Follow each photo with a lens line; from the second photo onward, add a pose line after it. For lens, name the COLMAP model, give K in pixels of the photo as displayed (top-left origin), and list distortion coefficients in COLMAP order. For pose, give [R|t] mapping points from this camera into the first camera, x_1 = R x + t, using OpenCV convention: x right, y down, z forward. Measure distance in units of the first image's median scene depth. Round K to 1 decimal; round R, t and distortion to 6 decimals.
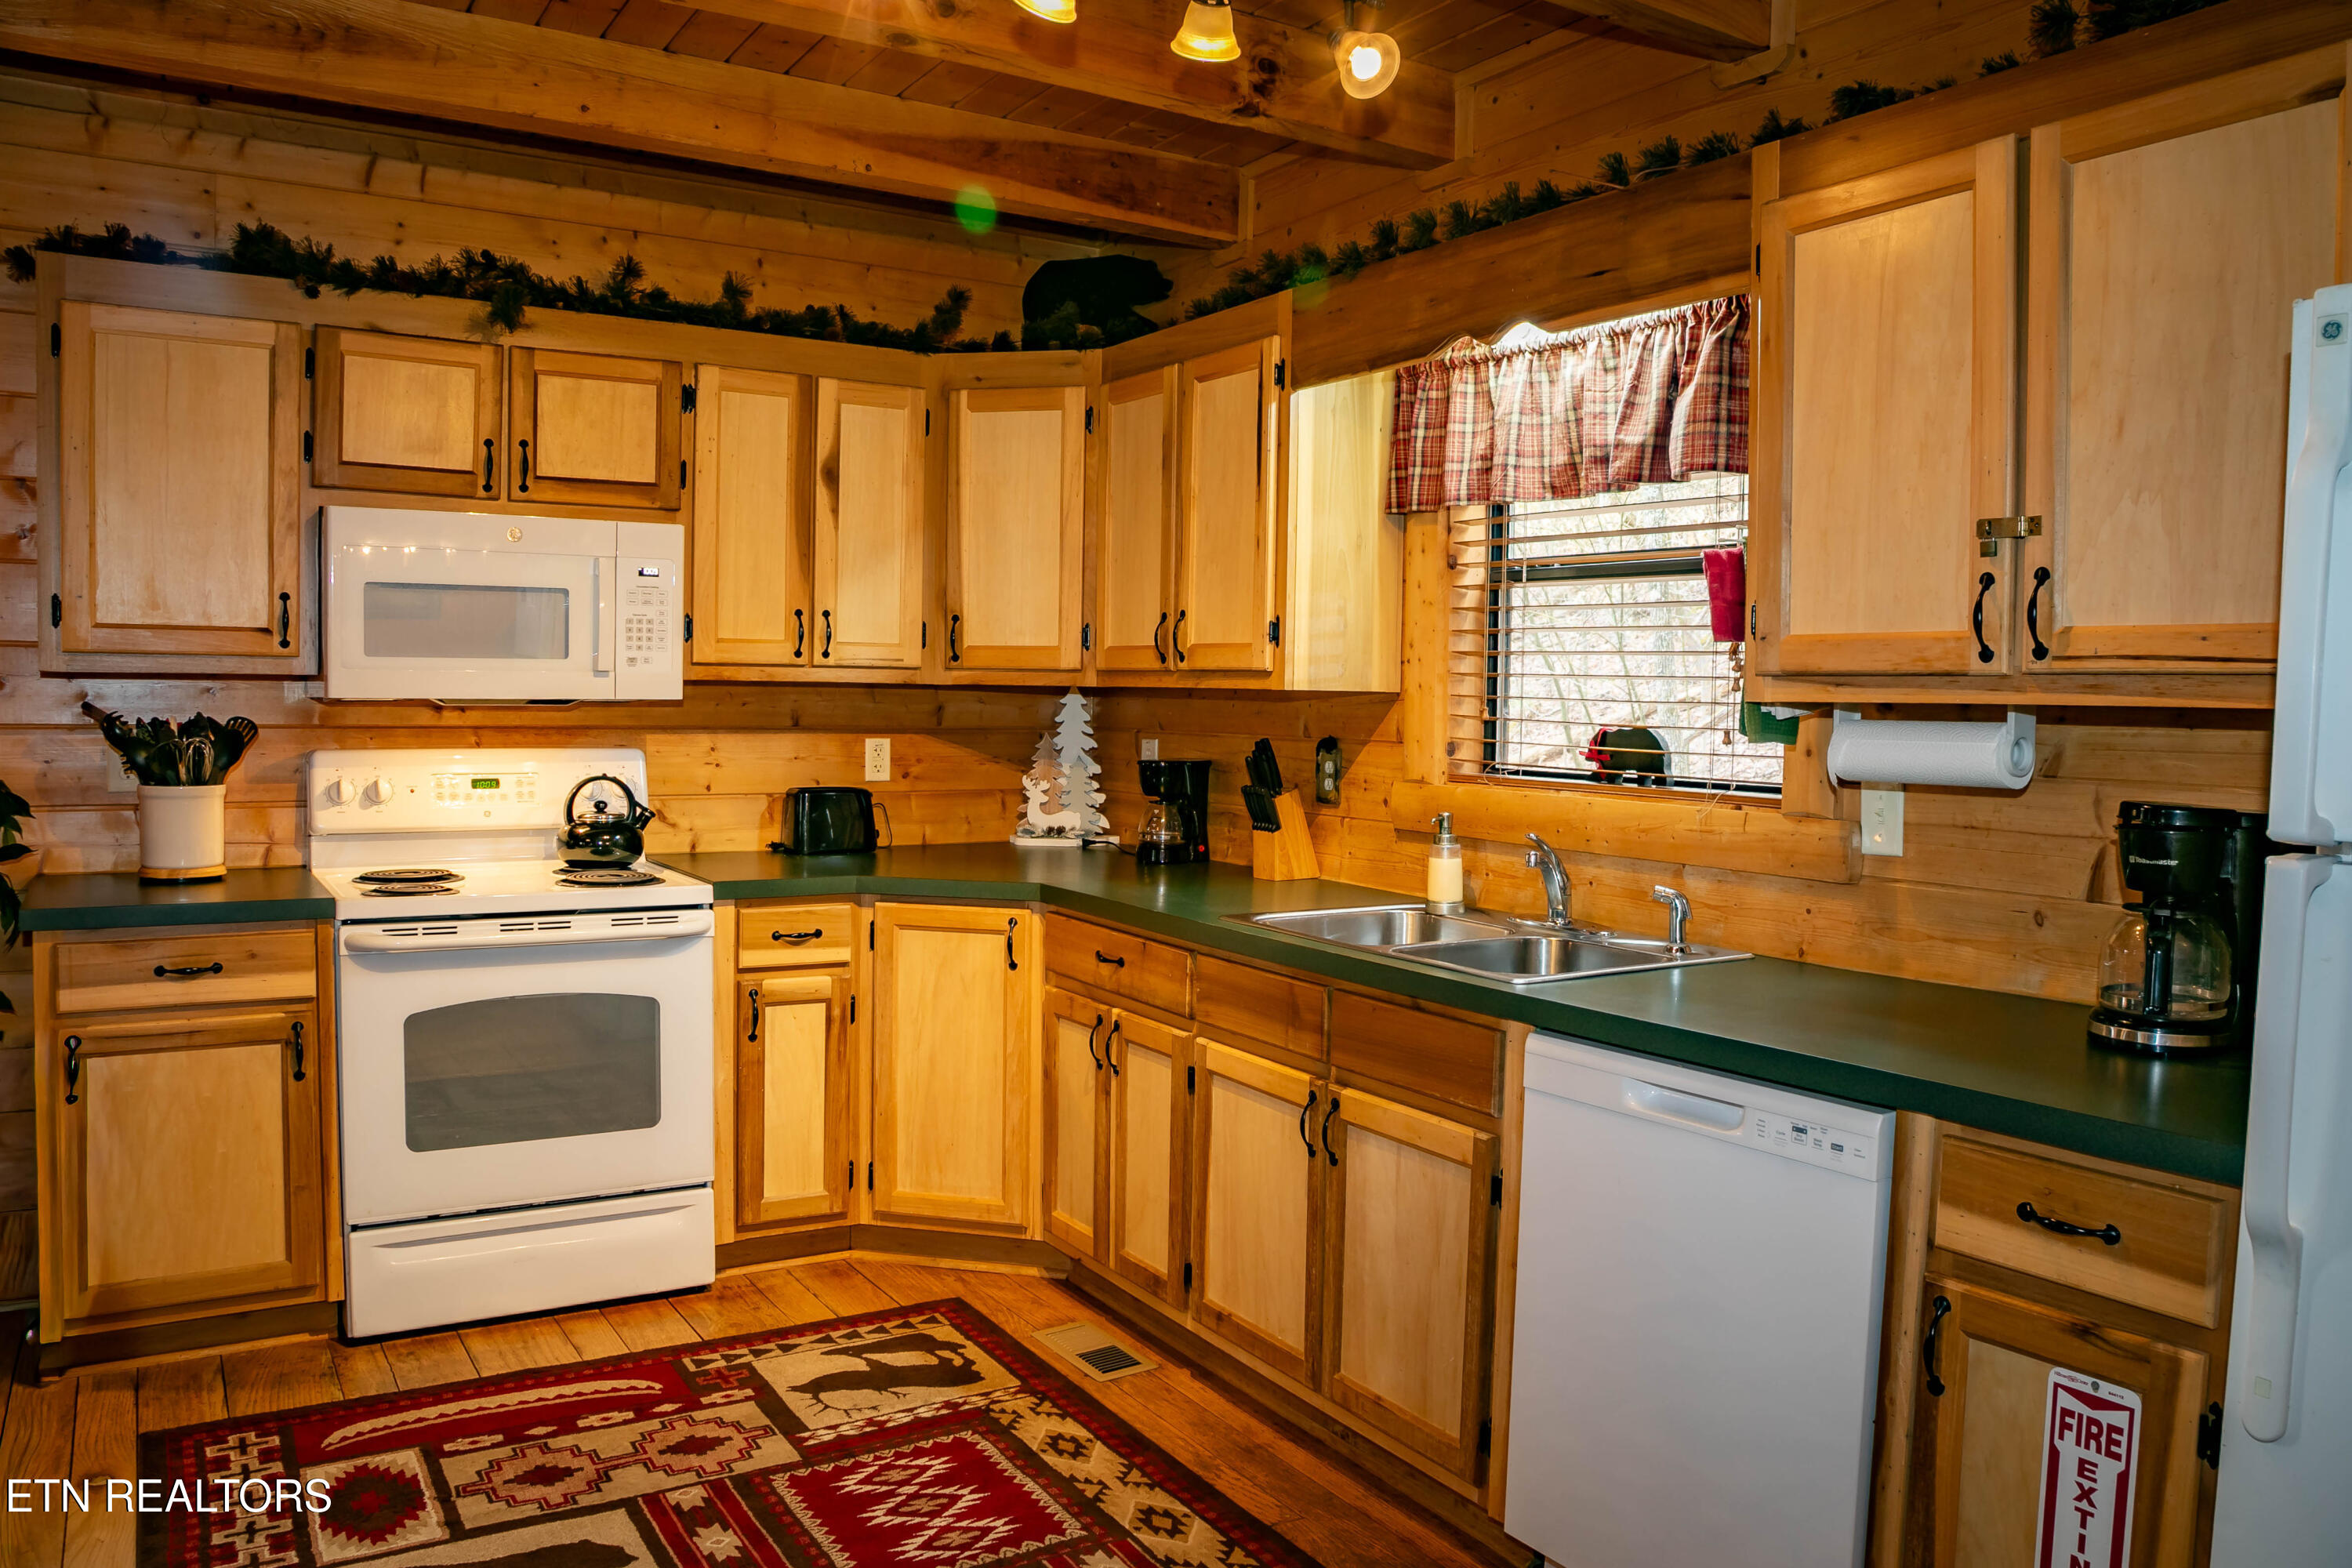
lens RADIAL K [[1736.6, 0, 1213.0], [0, 1736.6, 772.4], [0, 0, 1]] dist [-0.118646, 0.070731]
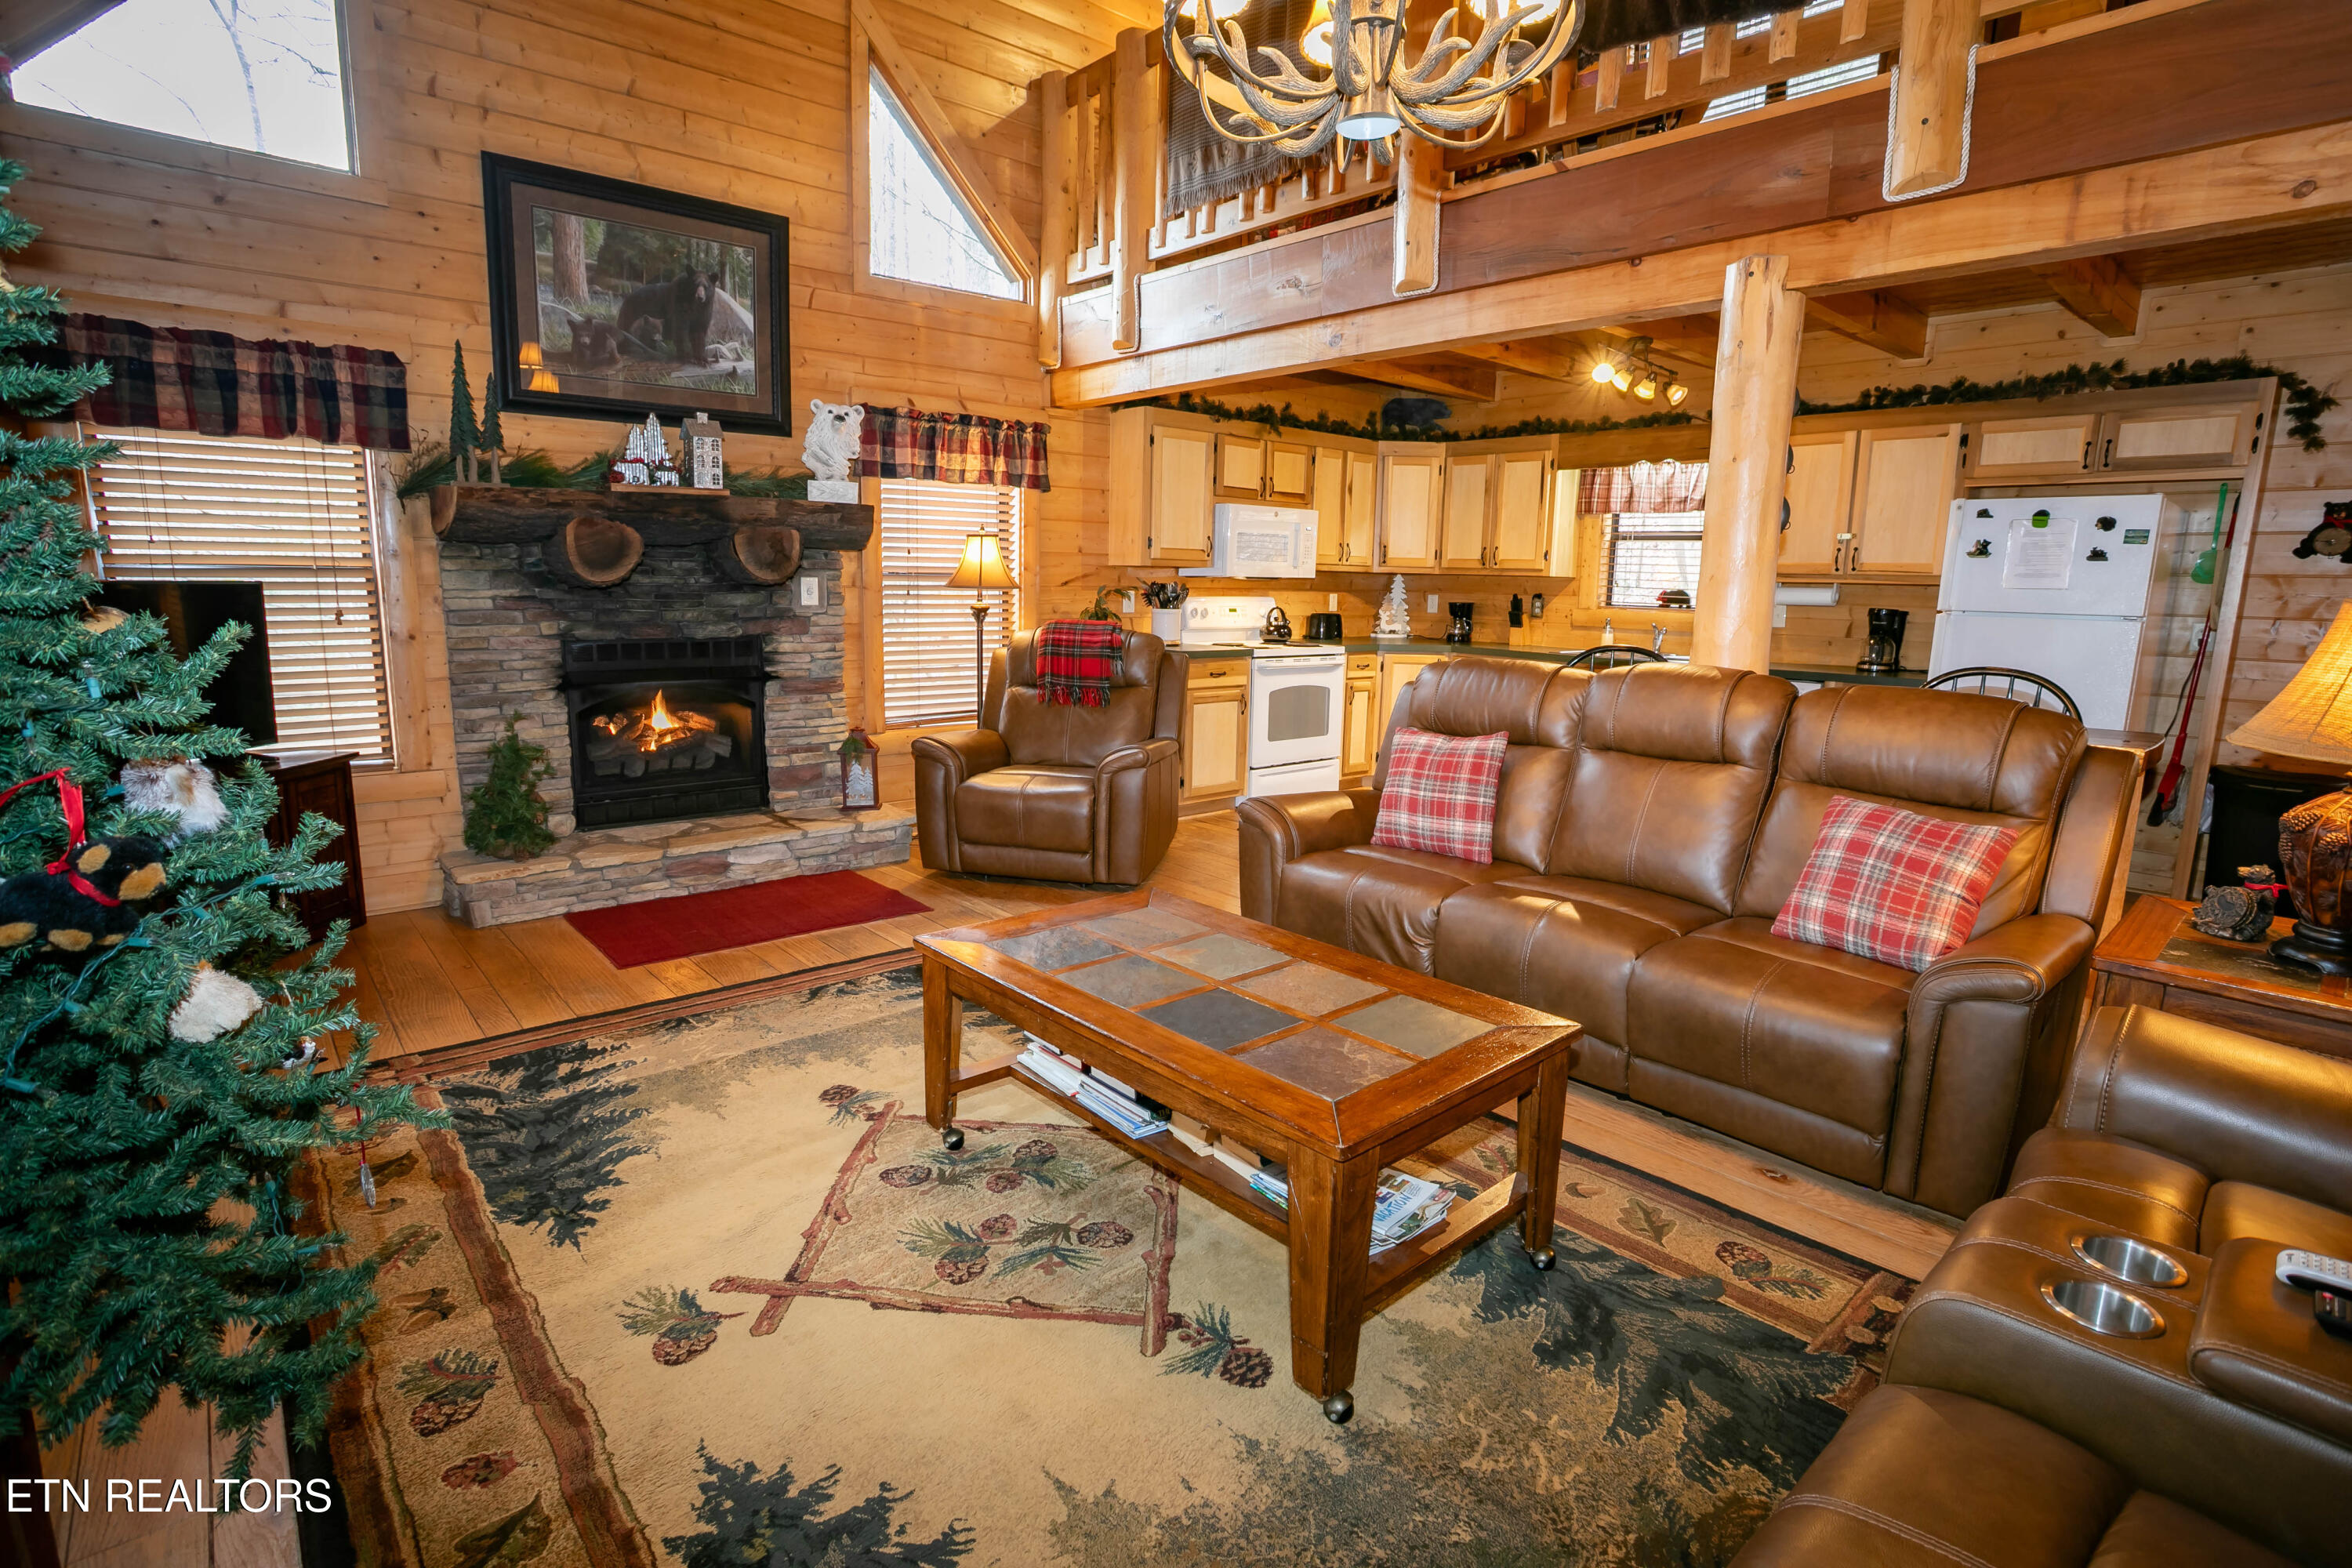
lens RADIAL K [[1153.2, 0, 1184.7], [0, 1153.2, 794.1], [0, 0, 1]] dist [-0.082572, 0.043707]
pose [[0.987002, -0.029123, 0.158045, -0.885016], [0.006540, 0.989907, 0.141568, 0.039353], [-0.160572, -0.138694, 0.977231, -0.823201]]
